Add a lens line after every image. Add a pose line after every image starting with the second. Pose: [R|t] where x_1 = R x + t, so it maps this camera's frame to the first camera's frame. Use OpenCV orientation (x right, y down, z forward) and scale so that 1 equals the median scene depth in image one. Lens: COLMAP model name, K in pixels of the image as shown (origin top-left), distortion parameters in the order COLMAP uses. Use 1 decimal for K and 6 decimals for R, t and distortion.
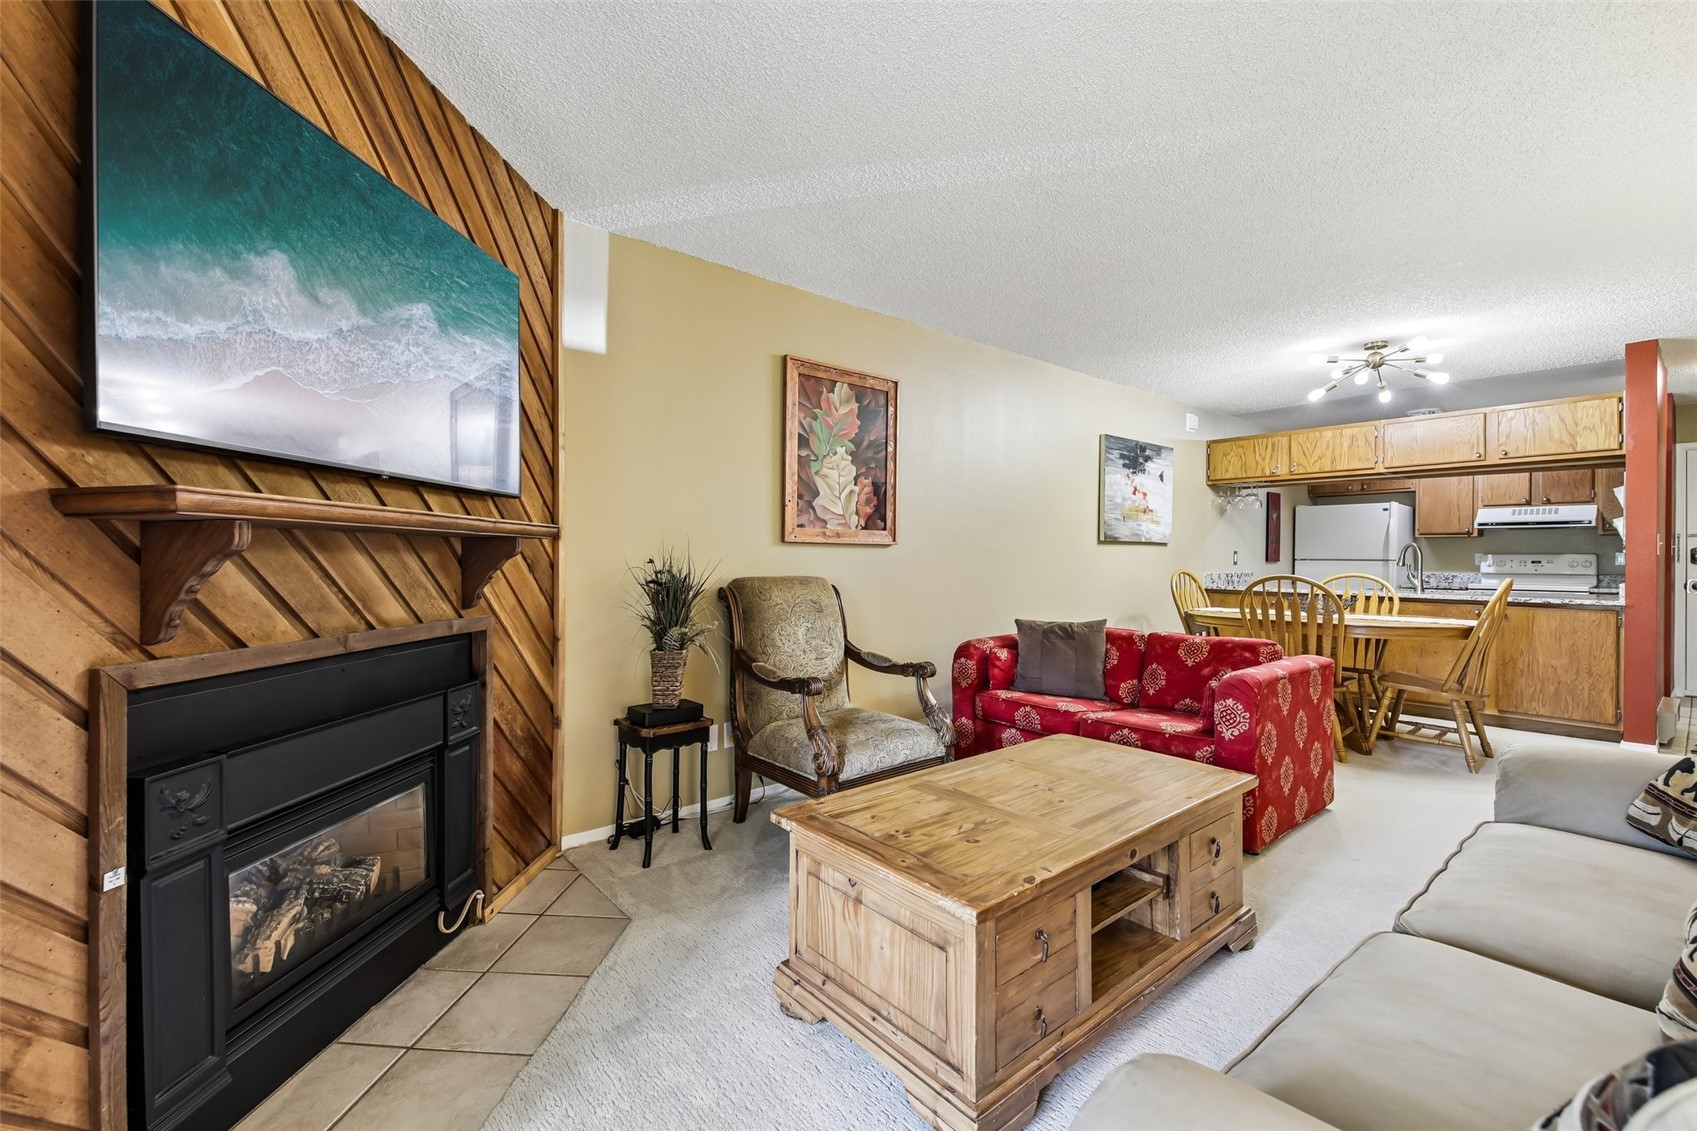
lens RADIAL K [[714.0, 0, 840.0], [0, 714.0, 558.7], [0, 0, 1]] dist [0.048899, -0.021549]
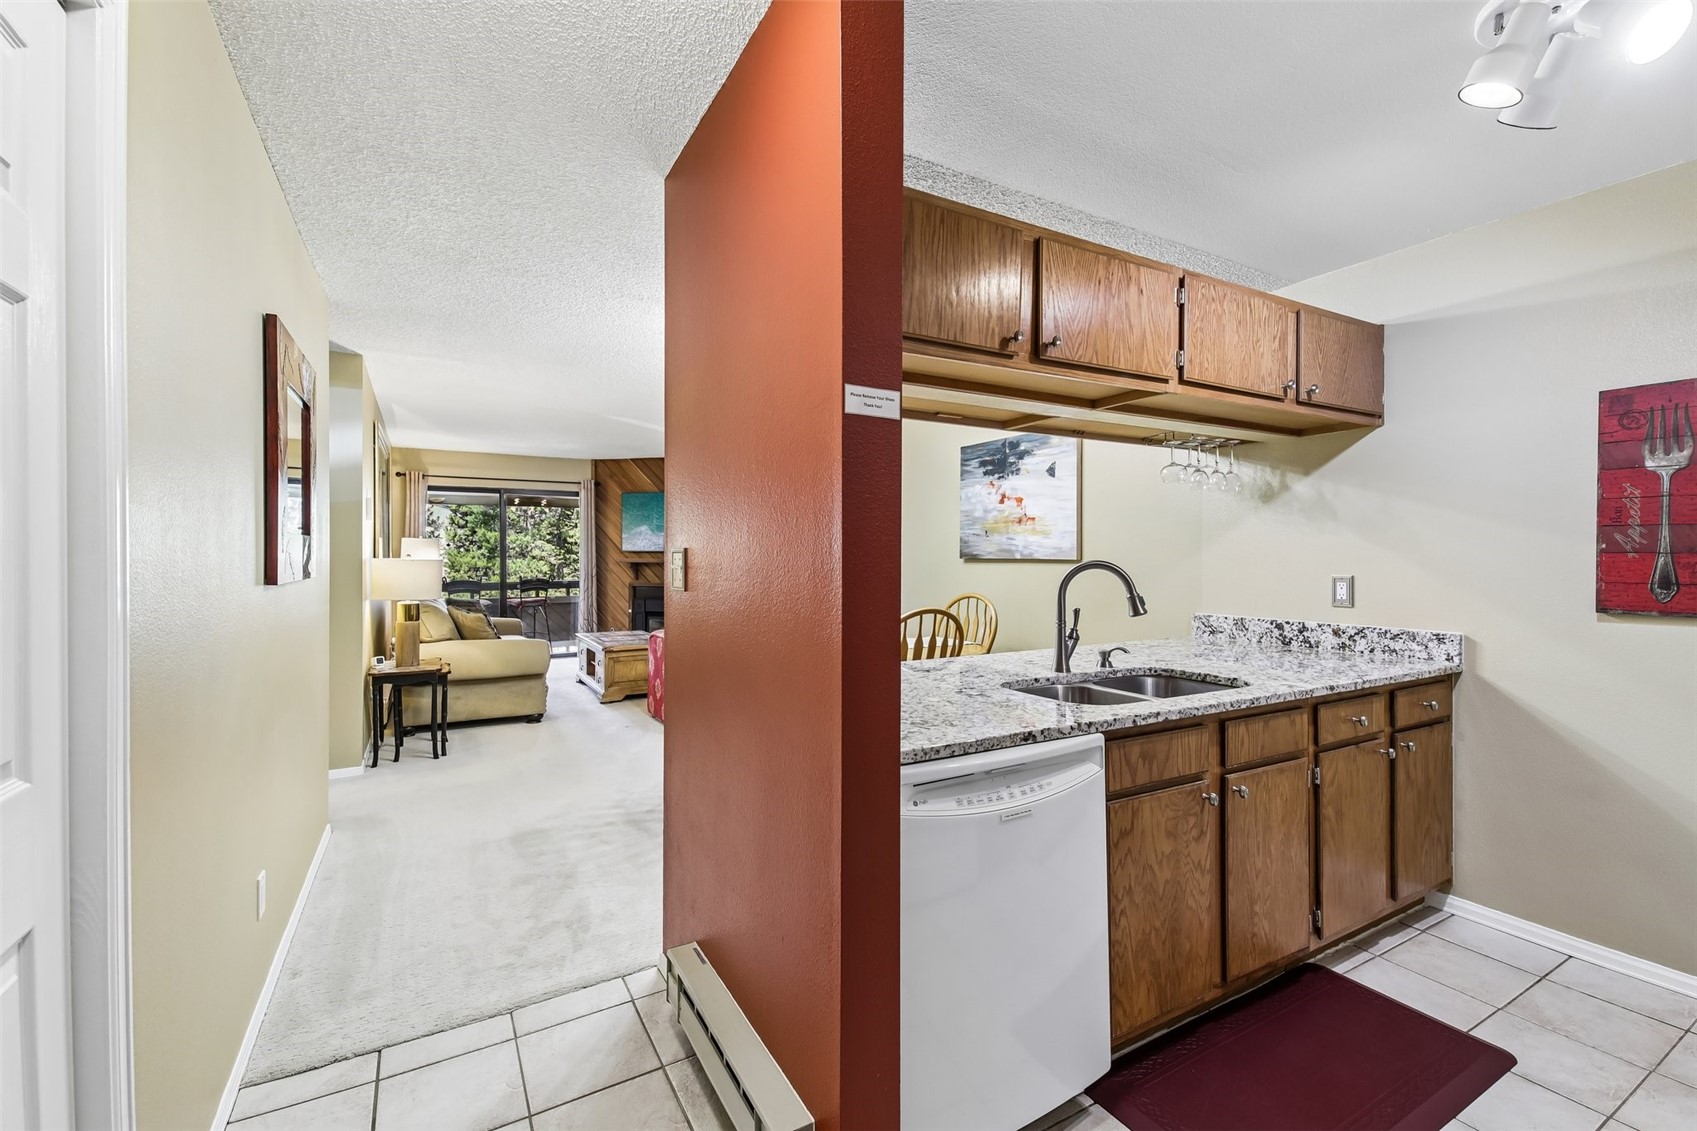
lens RADIAL K [[714.0, 0, 840.0], [0, 714.0, 558.7], [0, 0, 1]] dist [0.048899, -0.021549]
pose [[-0.179030, -0.001186, -0.983843, 1.477273], [-0.005646, 0.999984, -0.000178, -0.026761], [0.983827, 0.005523, -0.179034, 1.123051]]
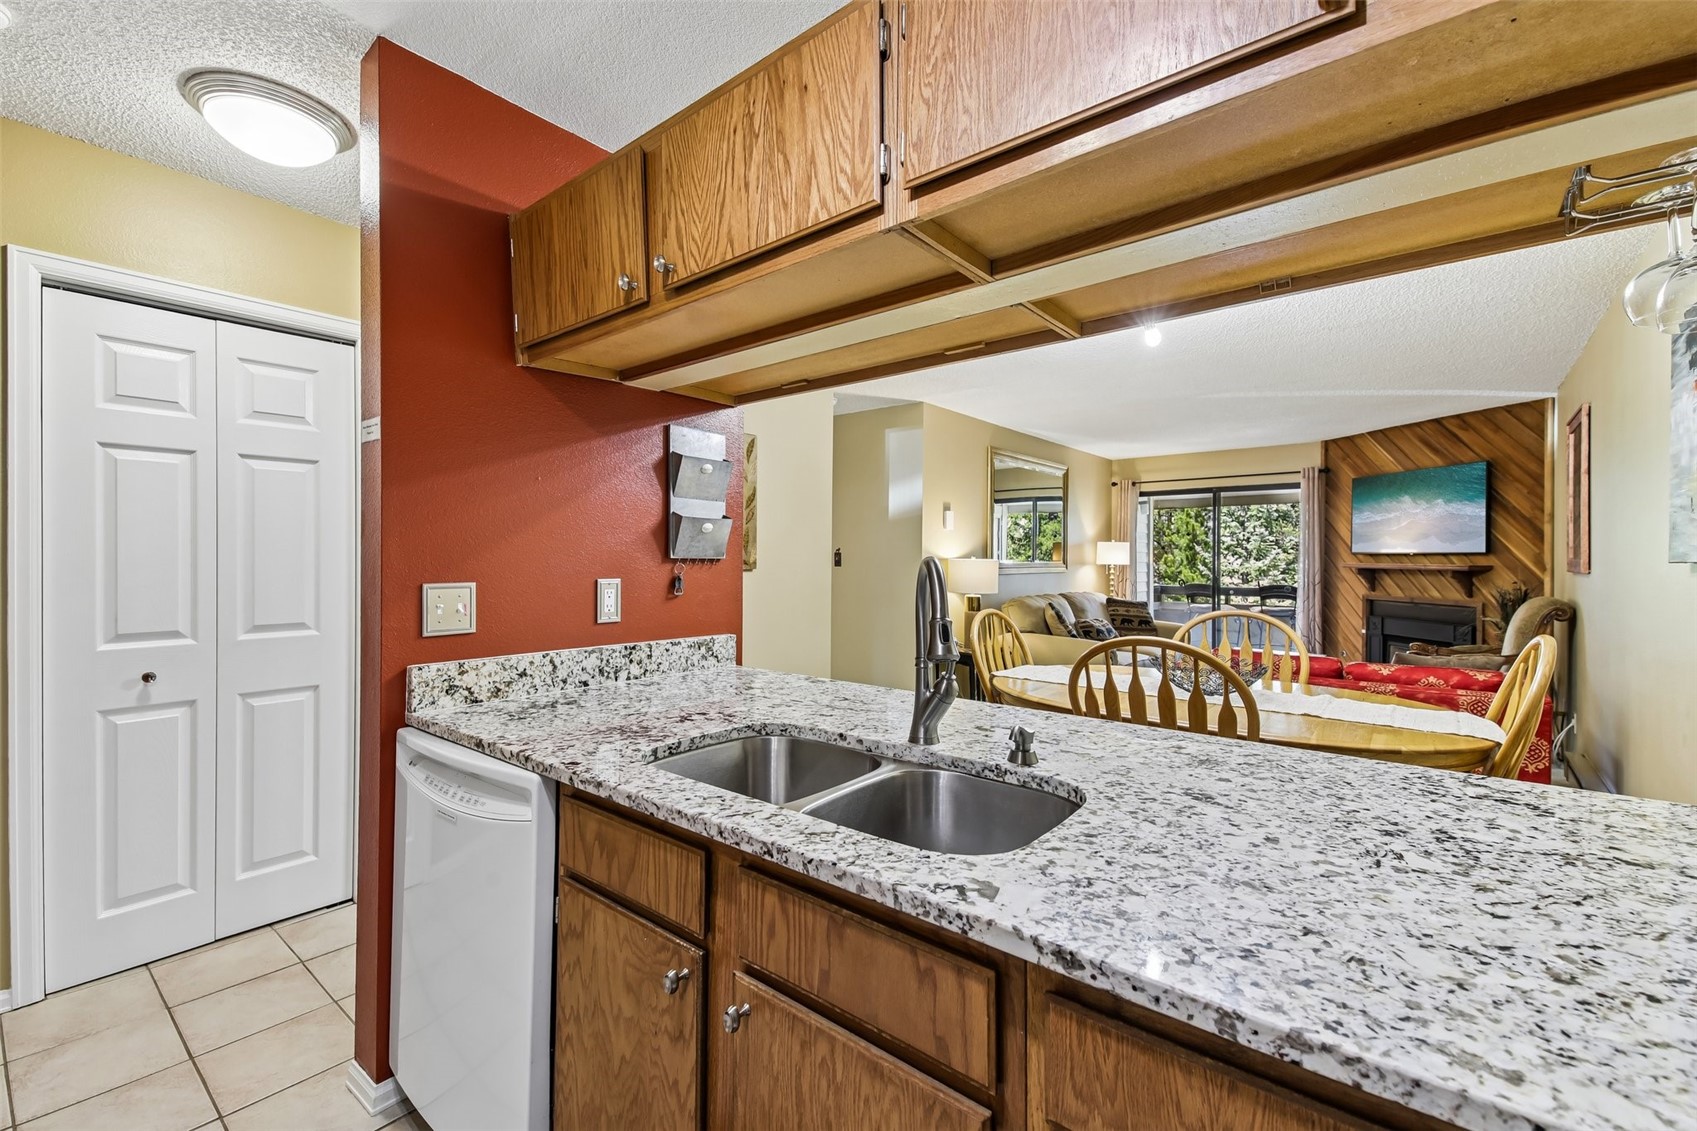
lens RADIAL K [[714.0, 0, 840.0], [0, 714.0, 558.7], [0, 0, 1]] dist [0.048899, -0.021549]
pose [[-0.982802, -0.011606, -0.184300, 1.035867], [-0.012730, 0.999907, 0.004918, -0.026944], [0.184226, 0.007180, -0.982858, 1.484481]]
